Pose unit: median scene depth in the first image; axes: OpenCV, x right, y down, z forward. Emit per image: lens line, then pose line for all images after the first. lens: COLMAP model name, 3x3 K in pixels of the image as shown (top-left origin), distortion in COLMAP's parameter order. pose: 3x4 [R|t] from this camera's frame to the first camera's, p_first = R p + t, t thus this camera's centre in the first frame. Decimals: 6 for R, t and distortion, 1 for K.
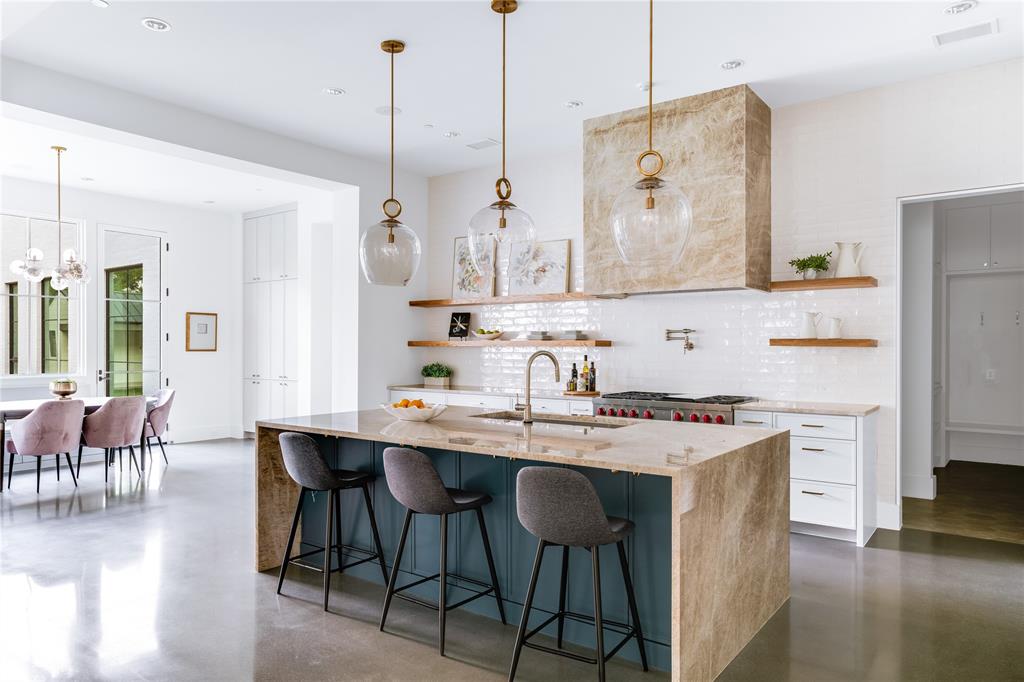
lens RADIAL K [[669.0, 0, 515.1], [0, 669.0, 343.5], [0, 0, 1]] dist [-0.011051, -0.000060]
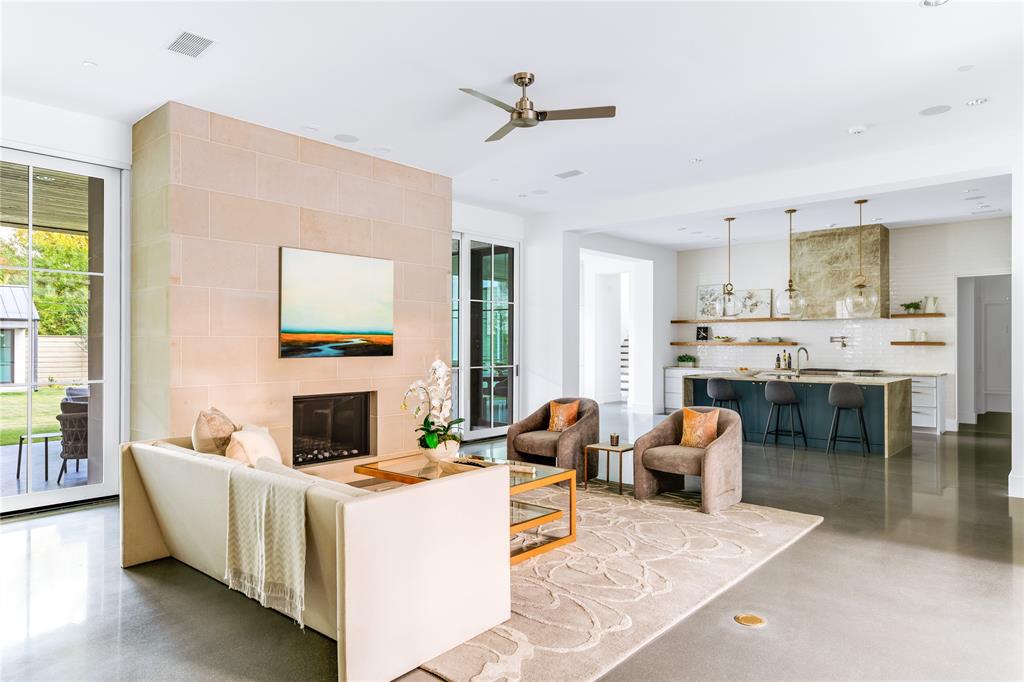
lens RADIAL K [[607.9, 0, 515.6], [0, 607.9, 339.5], [0, 0, 1]] dist [-0.004792, 0.000121]
pose [[0.994967, -0.001715, -0.100193, -0.555378], [0.001416, 0.999994, -0.003055, -0.009118], [0.100198, 0.002898, 0.994963, -0.939966]]
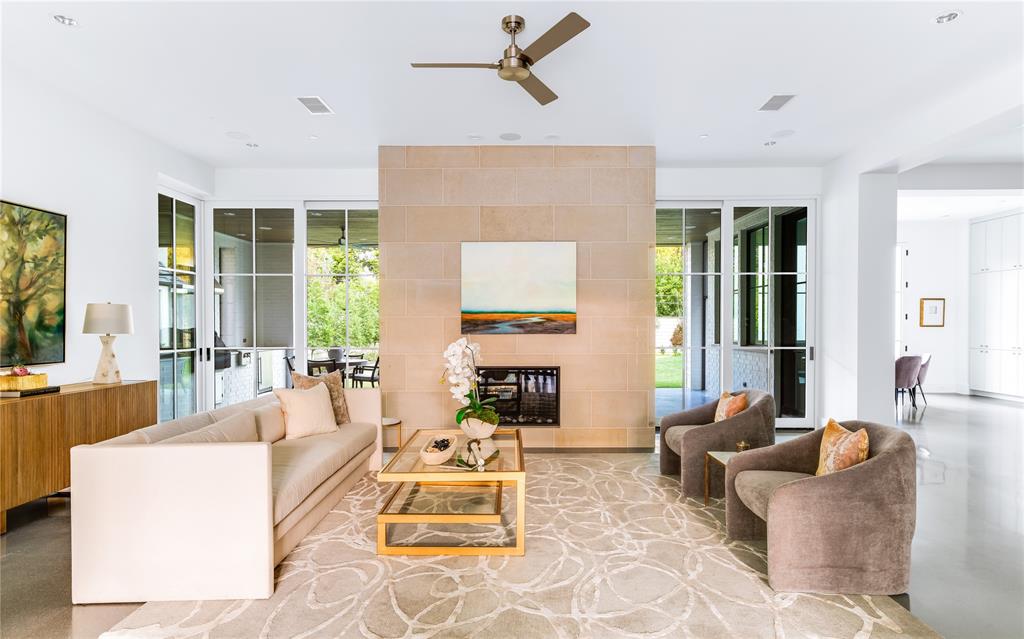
lens RADIAL K [[524.7, 0, 508.6], [0, 524.7, 327.0], [0, 0, 1]] dist [0.002751, -0.002076]
pose [[0.589952, 0.002445, -0.807435, -0.224033], [0.006954, 0.999943, 0.008108, -0.005015], [0.807409, -0.010398, 0.589901, -0.610911]]
